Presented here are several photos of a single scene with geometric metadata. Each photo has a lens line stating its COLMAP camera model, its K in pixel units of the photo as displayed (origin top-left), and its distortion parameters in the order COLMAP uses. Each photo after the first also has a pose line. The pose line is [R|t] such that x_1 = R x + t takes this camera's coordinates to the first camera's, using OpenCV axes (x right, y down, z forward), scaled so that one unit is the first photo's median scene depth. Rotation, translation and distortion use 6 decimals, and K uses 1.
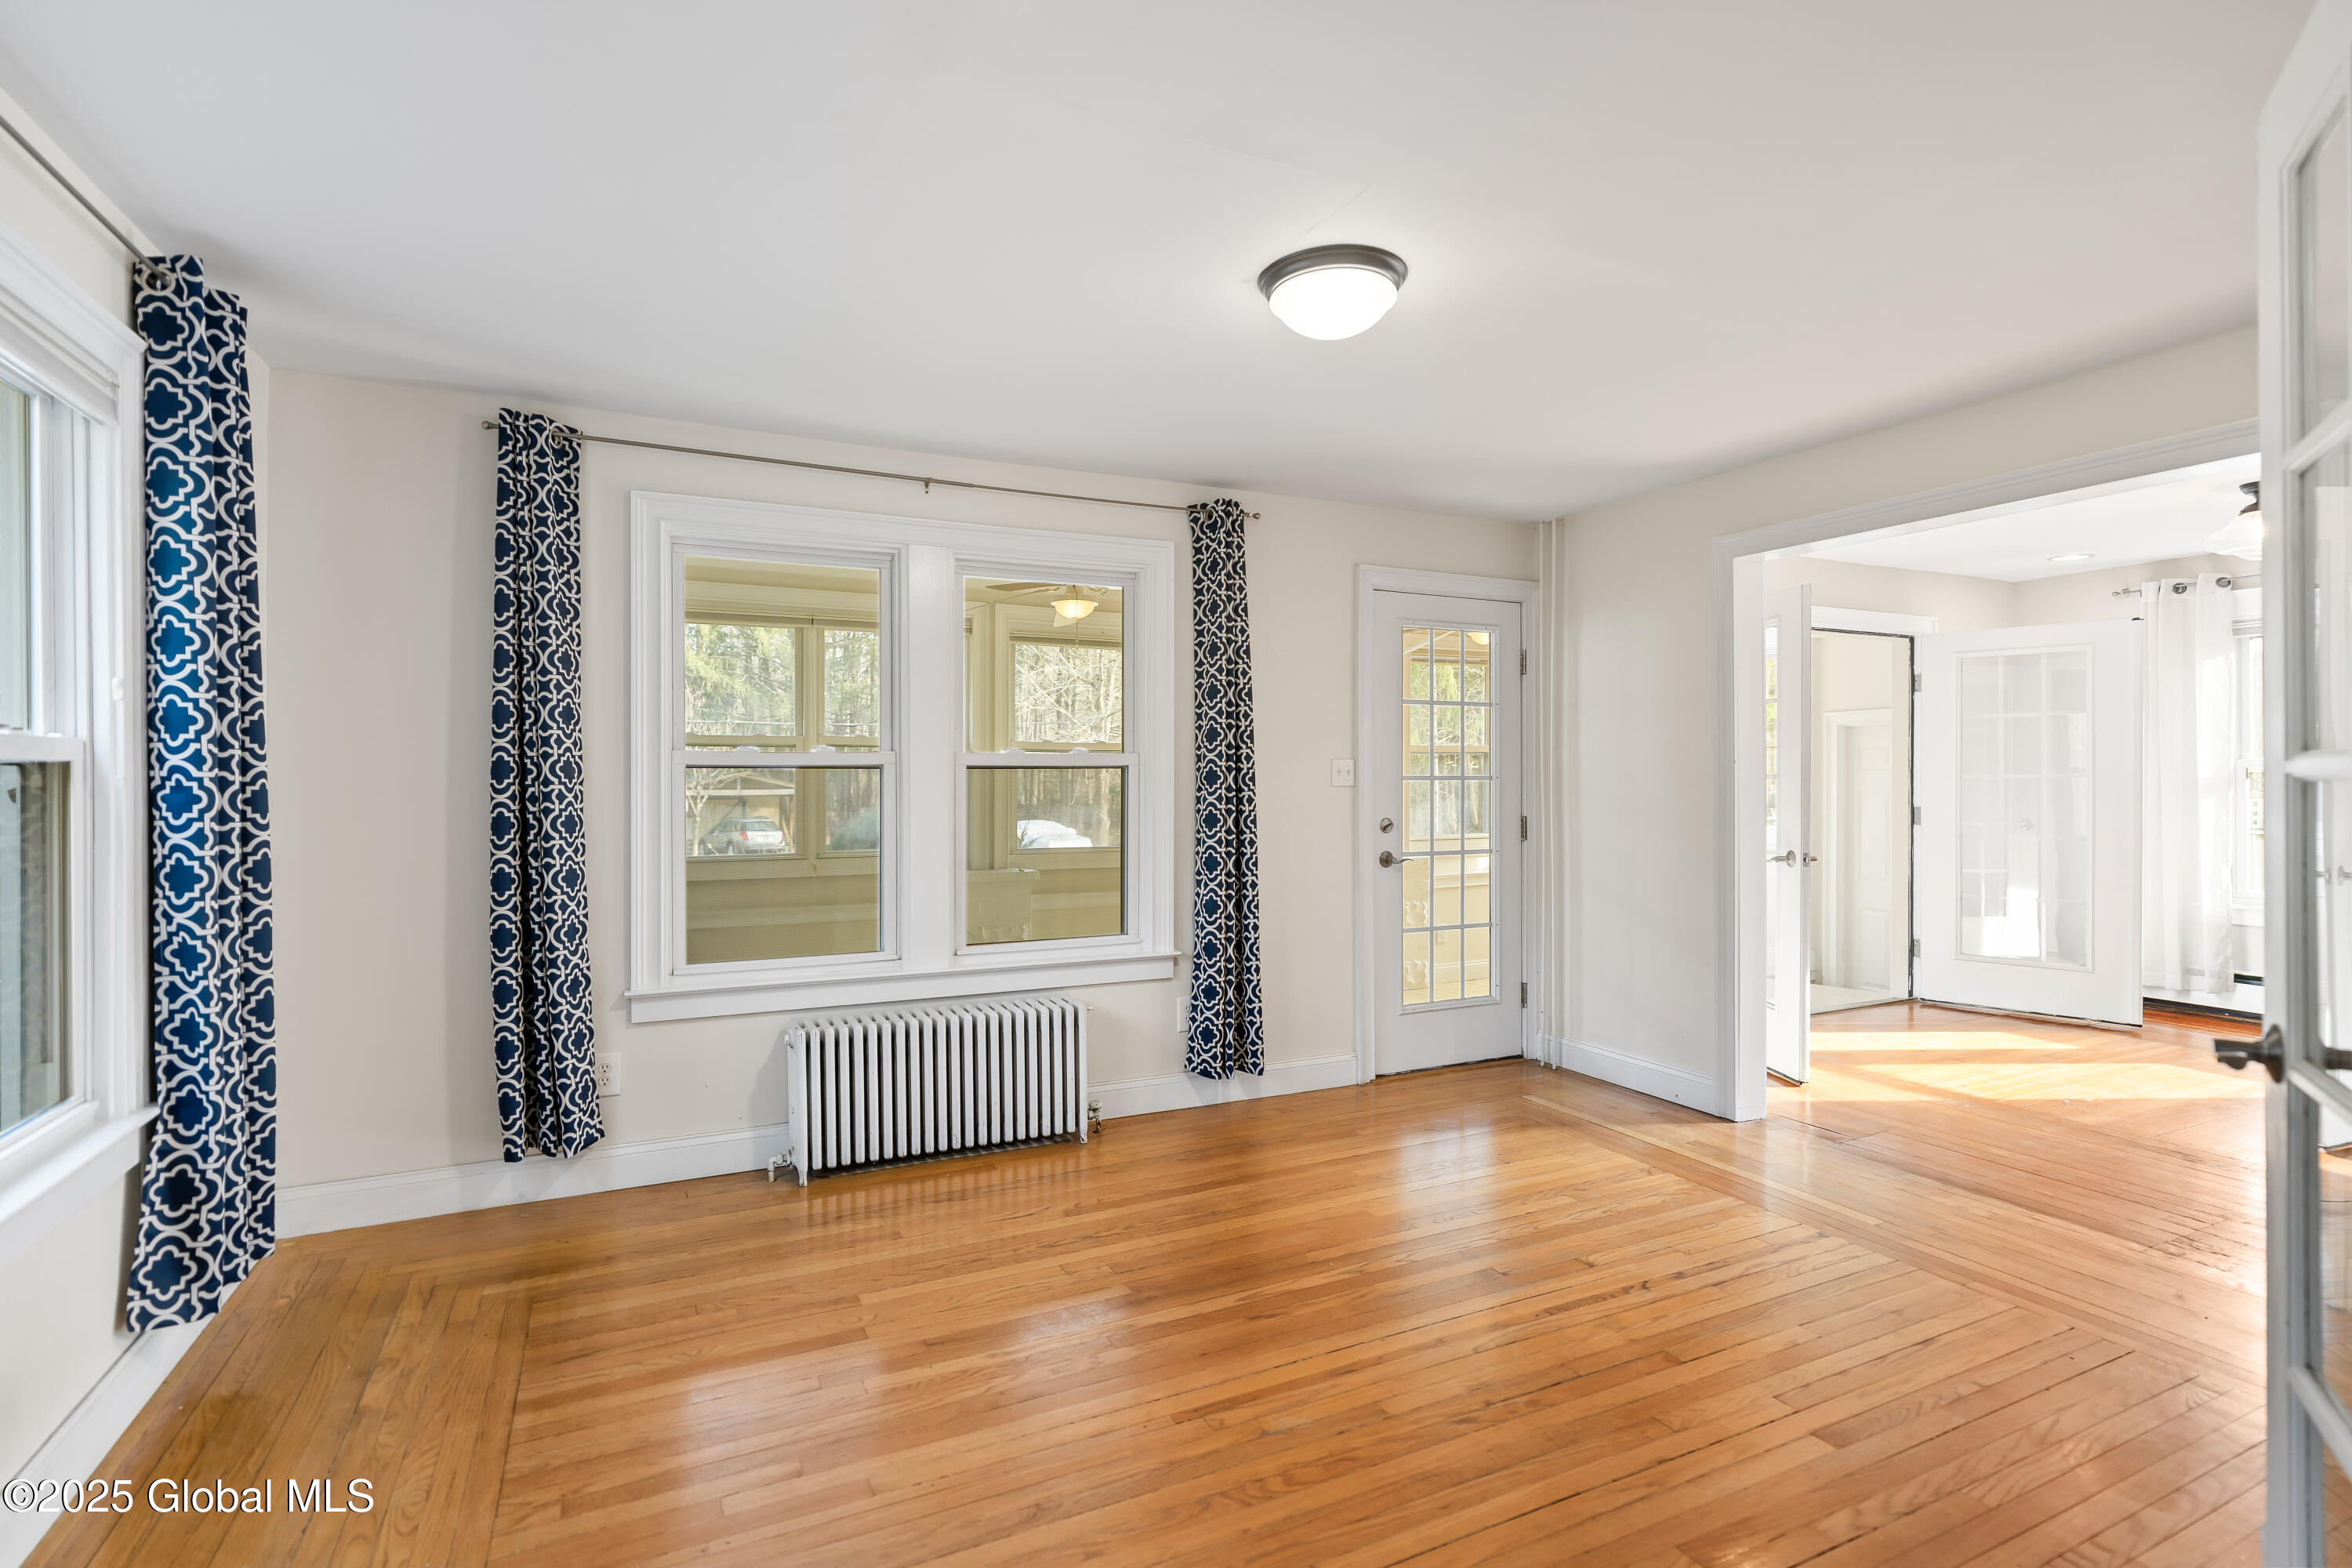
lens RADIAL K [[1181.5, 0, 1172.2], [0, 1181.5, 784.0], [0, 0, 1]] dist [0.001276, -0.000574]
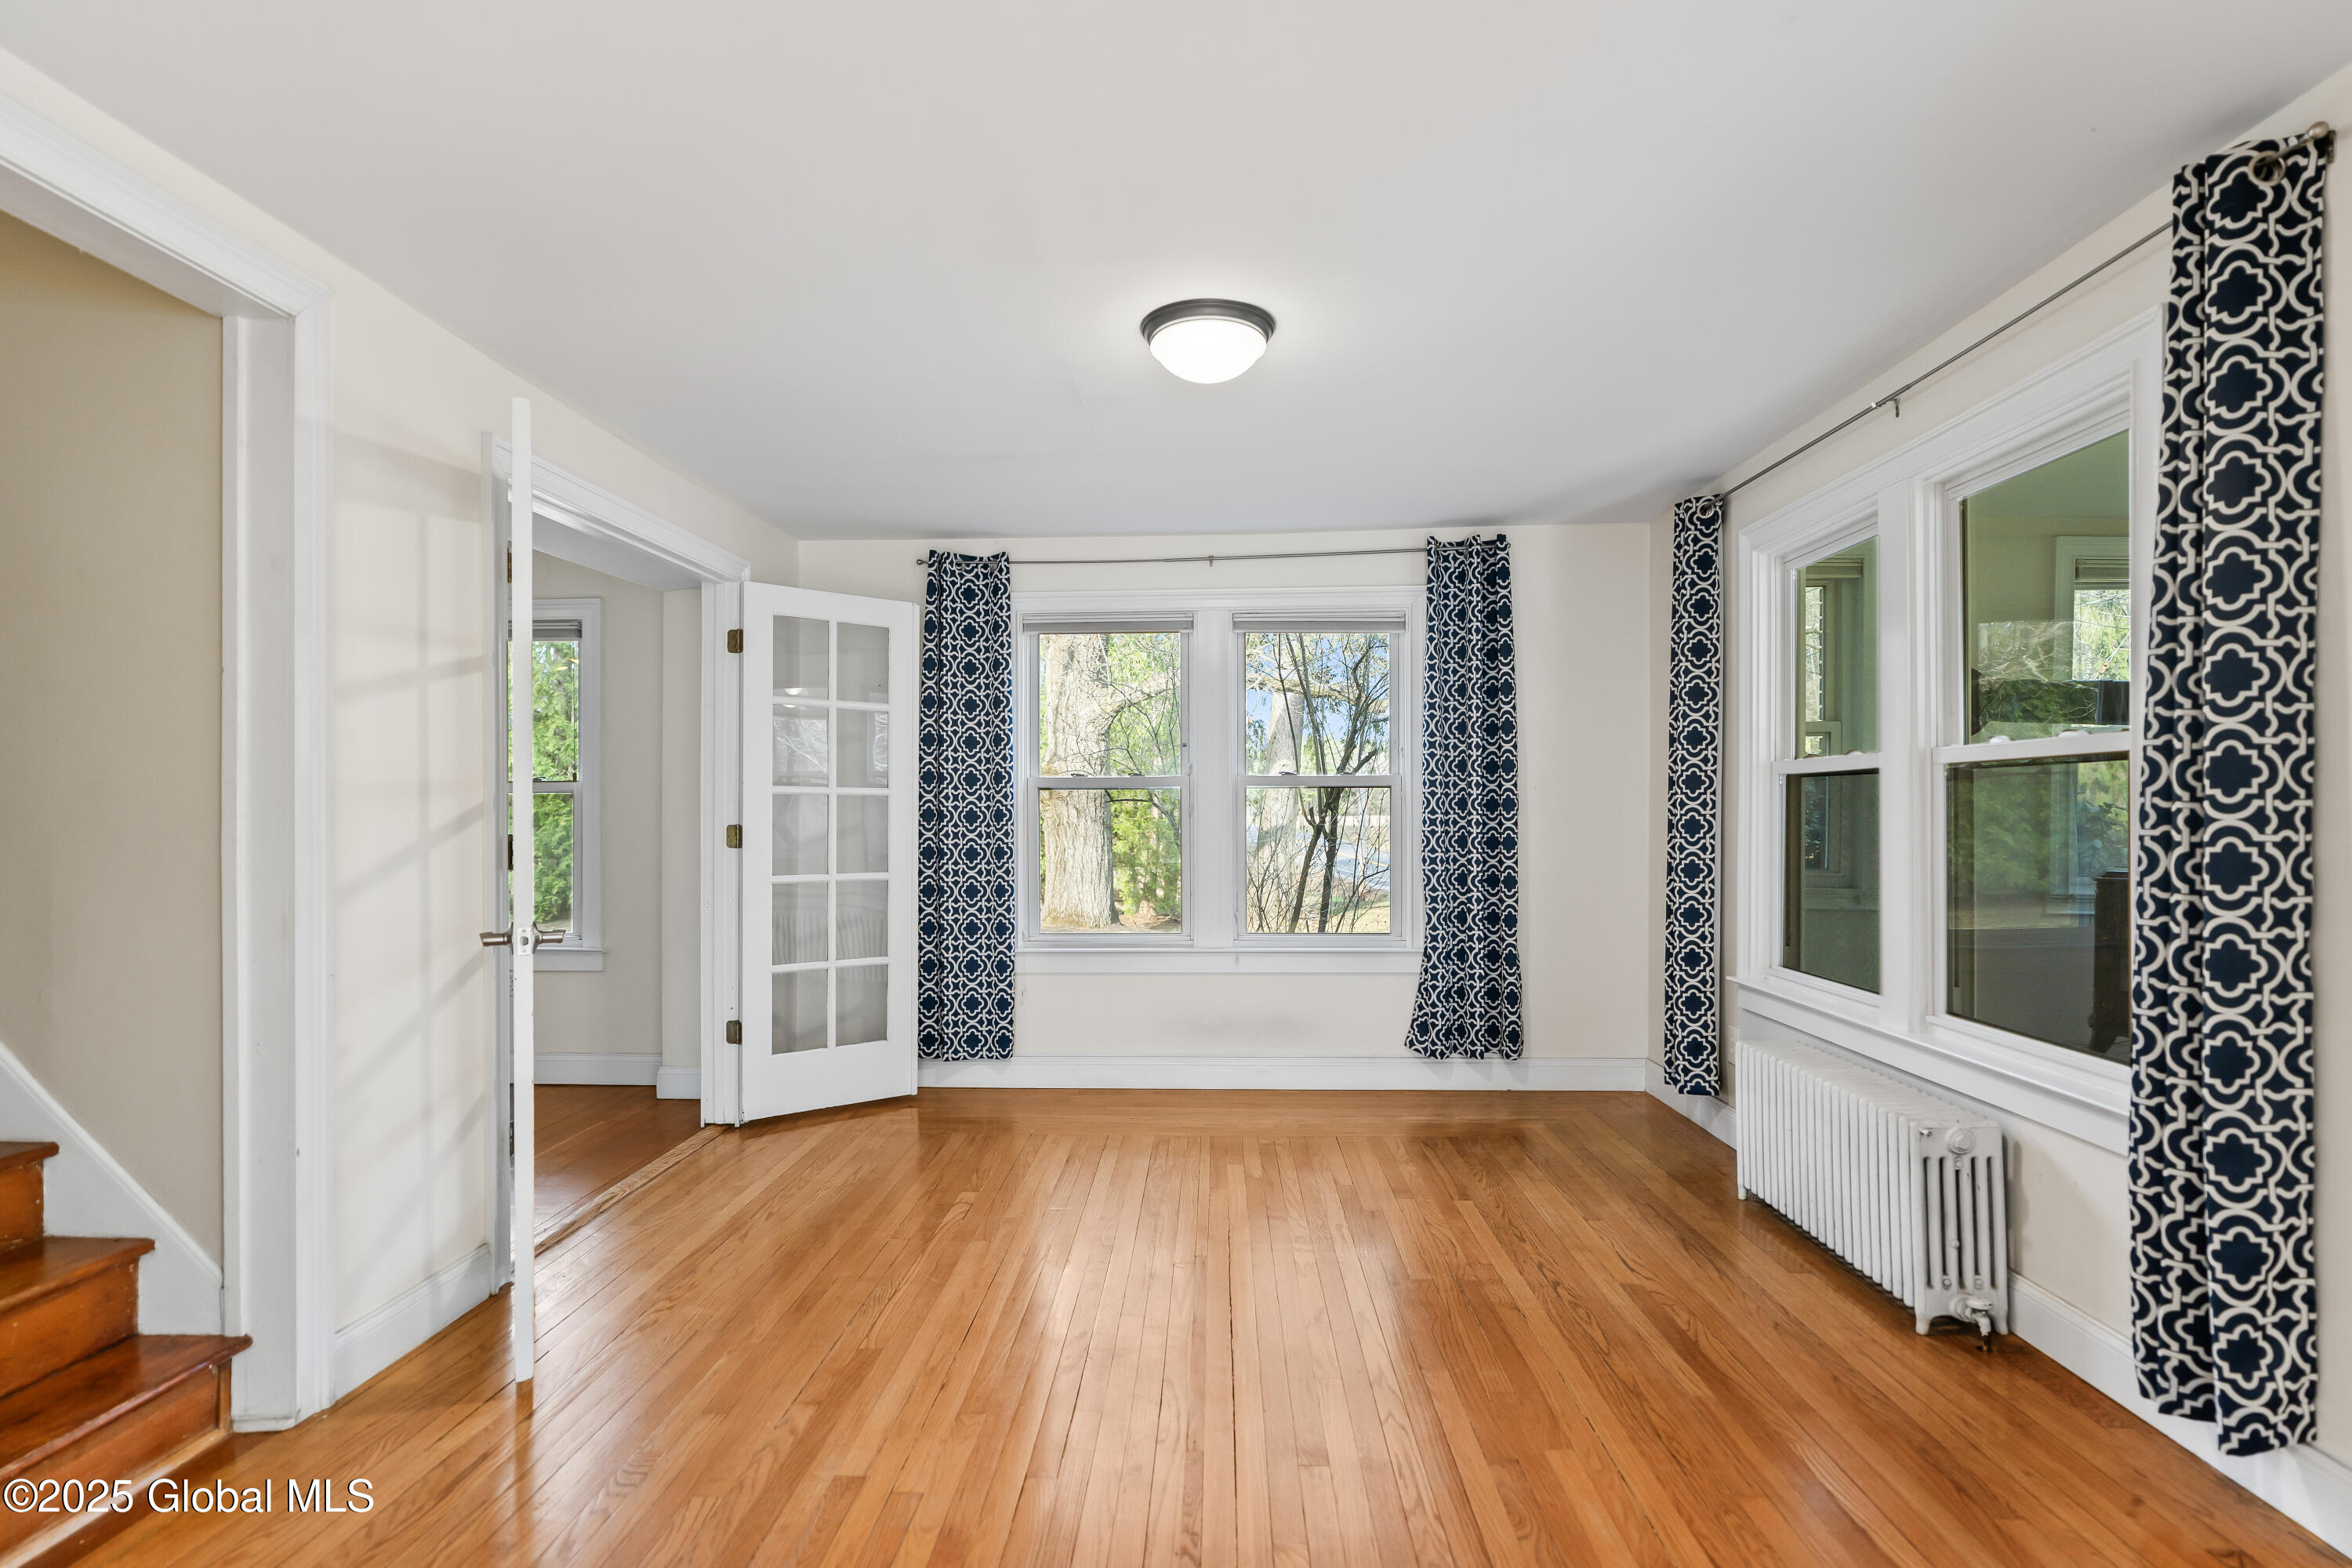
lens RADIAL K [[1181.5, 0, 1147.7], [0, 1181.5, 817.3], [0, 0, 1]] dist [0.001276, -0.000574]
pose [[-0.504446, 0.007997, -0.863406, 0.592394], [-0.002143, 0.999942, 0.010514, 0.007486], [0.863441, 0.007153, -0.504400, 0.798368]]
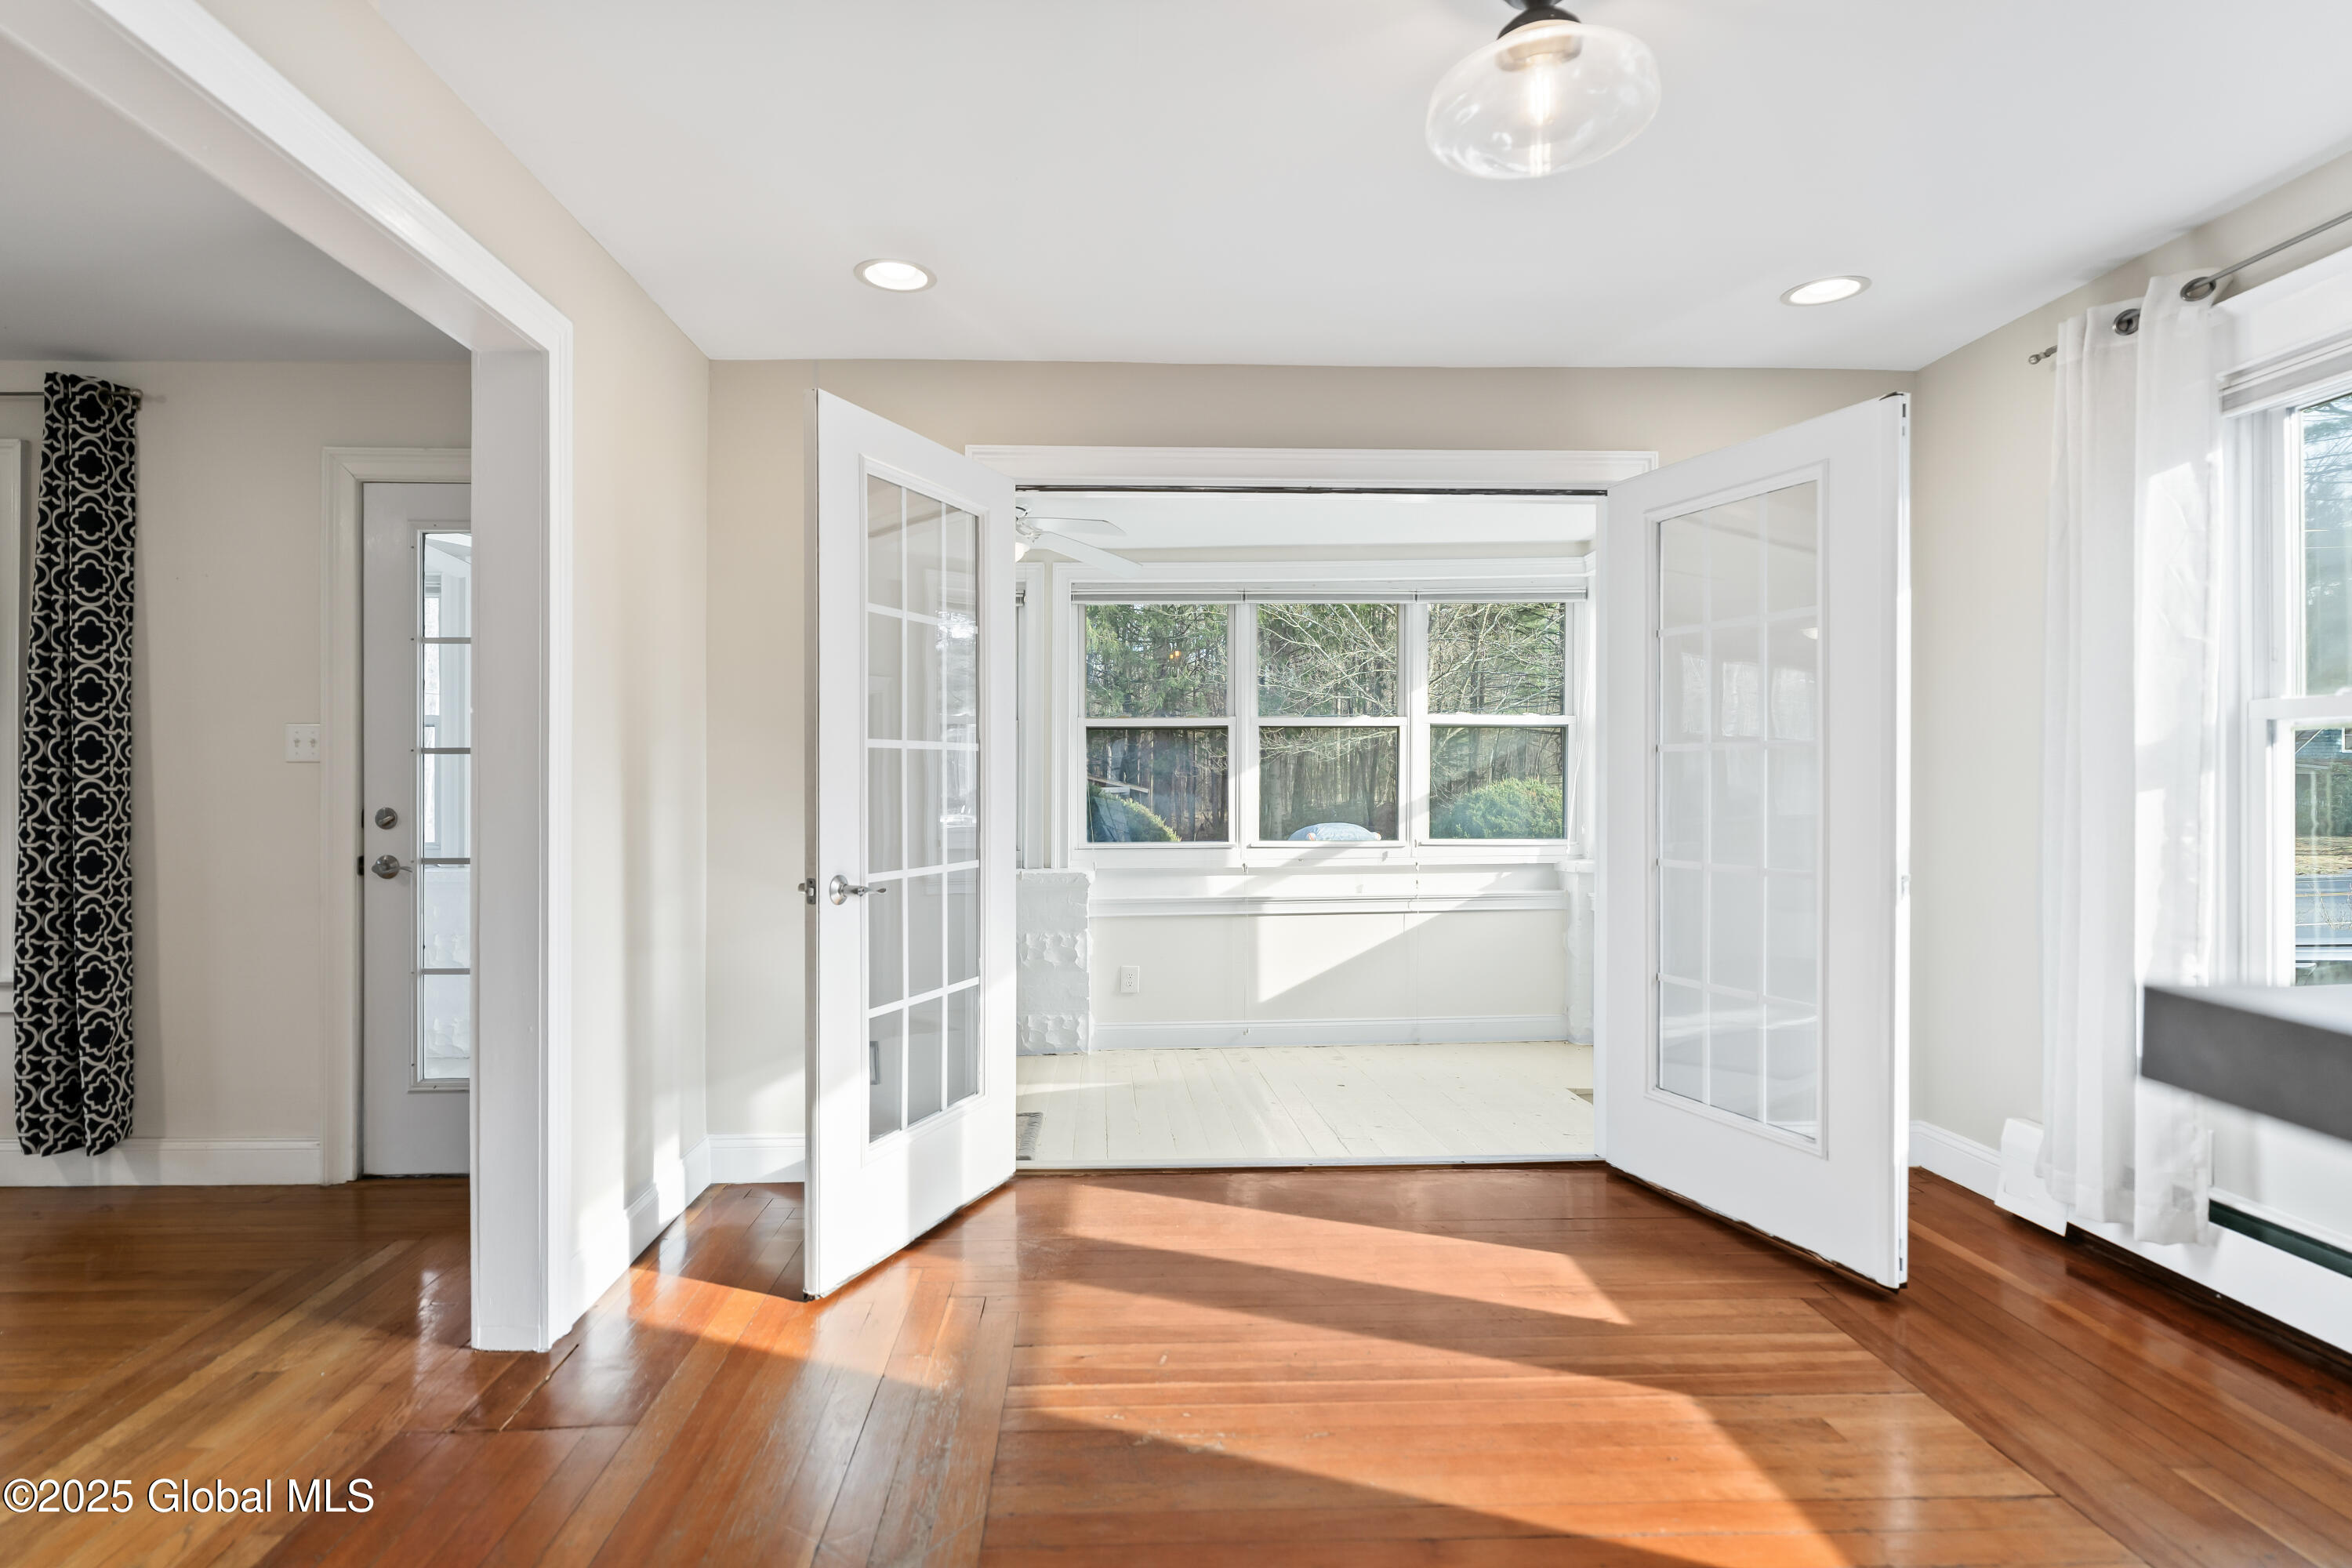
lens RADIAL K [[1202.2, 0, 1170.2], [0, 1202.2, 782.5], [0, 0, 1]] dist [-0.006573, -0.000679]
pose [[0.906350, 0.001538, -0.422525, 0.907038], [-0.003337, 0.999988, -0.003516, 0.014348], [0.422515, 0.004597, 0.906344, 0.555208]]
